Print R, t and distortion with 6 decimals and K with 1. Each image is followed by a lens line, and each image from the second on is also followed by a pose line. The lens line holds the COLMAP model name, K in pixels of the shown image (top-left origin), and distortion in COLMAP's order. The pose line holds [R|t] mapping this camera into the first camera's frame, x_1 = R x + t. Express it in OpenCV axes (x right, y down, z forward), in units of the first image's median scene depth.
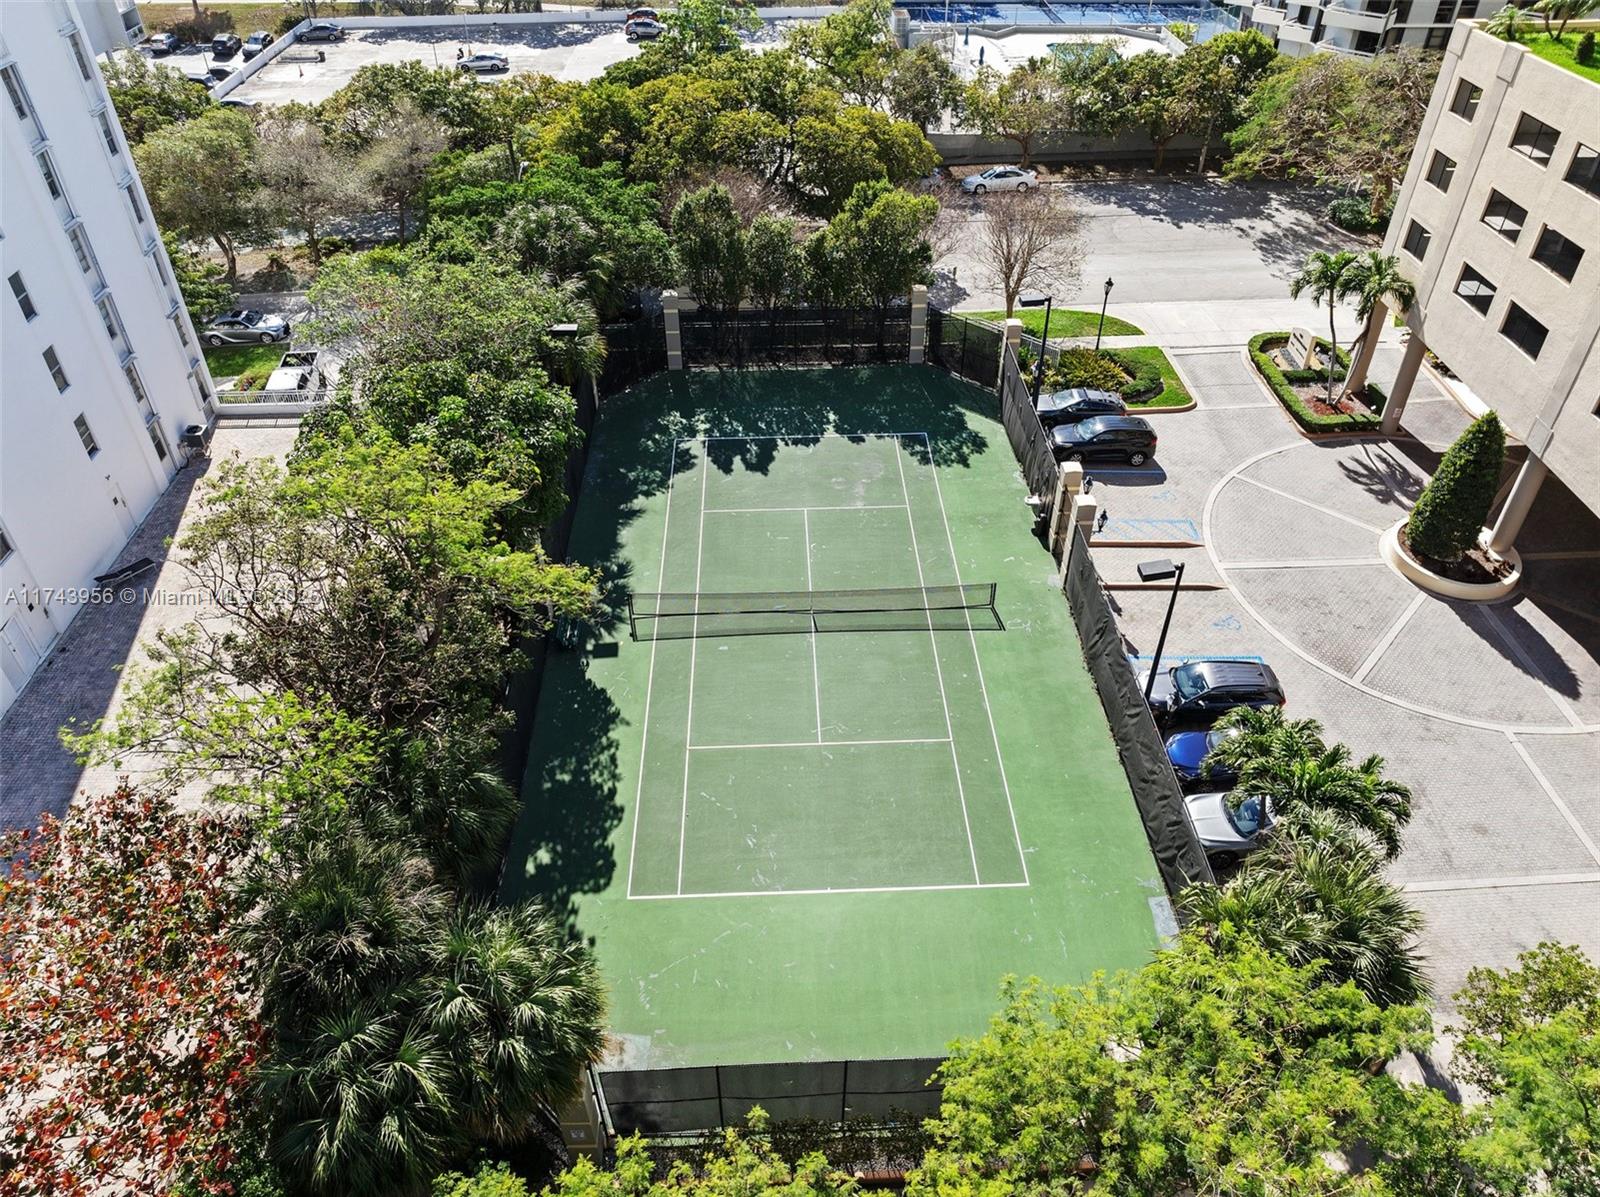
lens RADIAL K [[1118.0, 0, 800.0], [0, 1118.0, 598.5], [0, 0, 1]] dist [-0.035002, 0.000045]
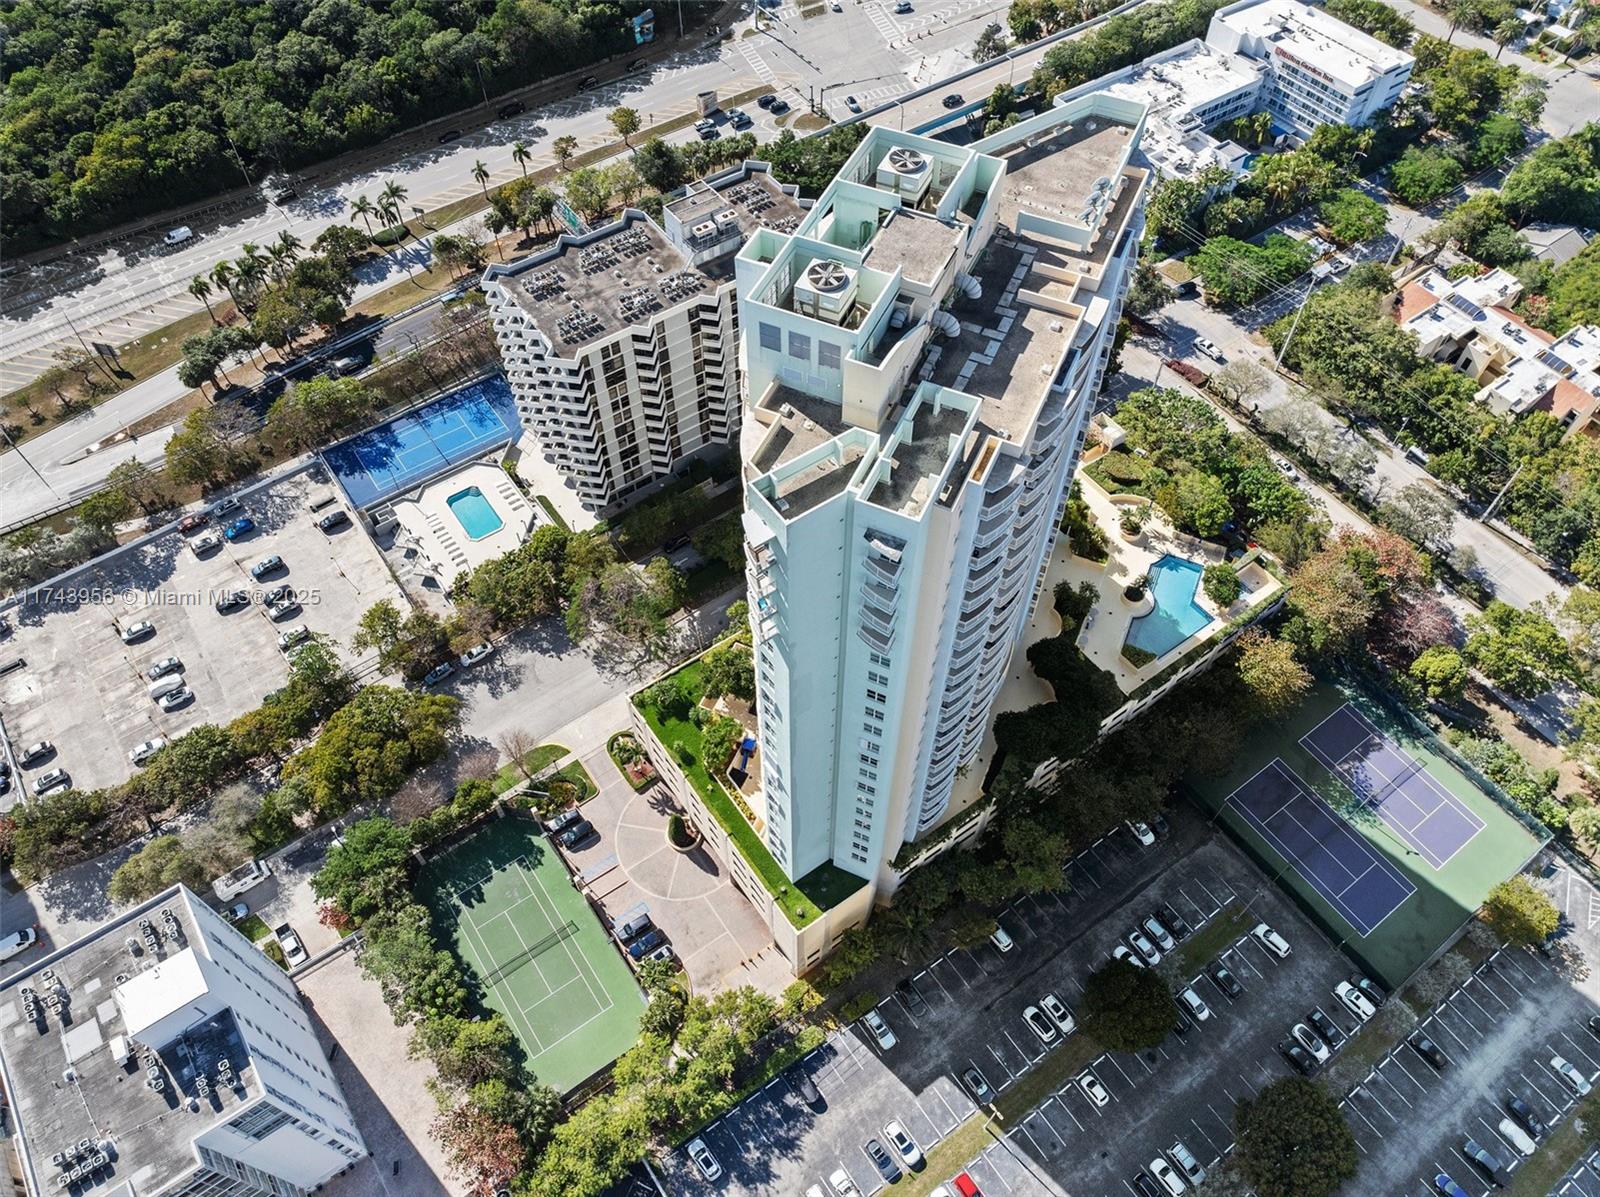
lens RADIAL K [[1118.0, 0, 800.0], [0, 1118.0, 598.5], [0, 0, 1]] dist [-0.035002, 0.000045]
pose [[0.834422, -0.444332, 0.326050, 0.065715], [0.346714, 0.883088, 0.316142, -1.501124], [-0.428402, -0.150750, 0.890924, -1.961474]]
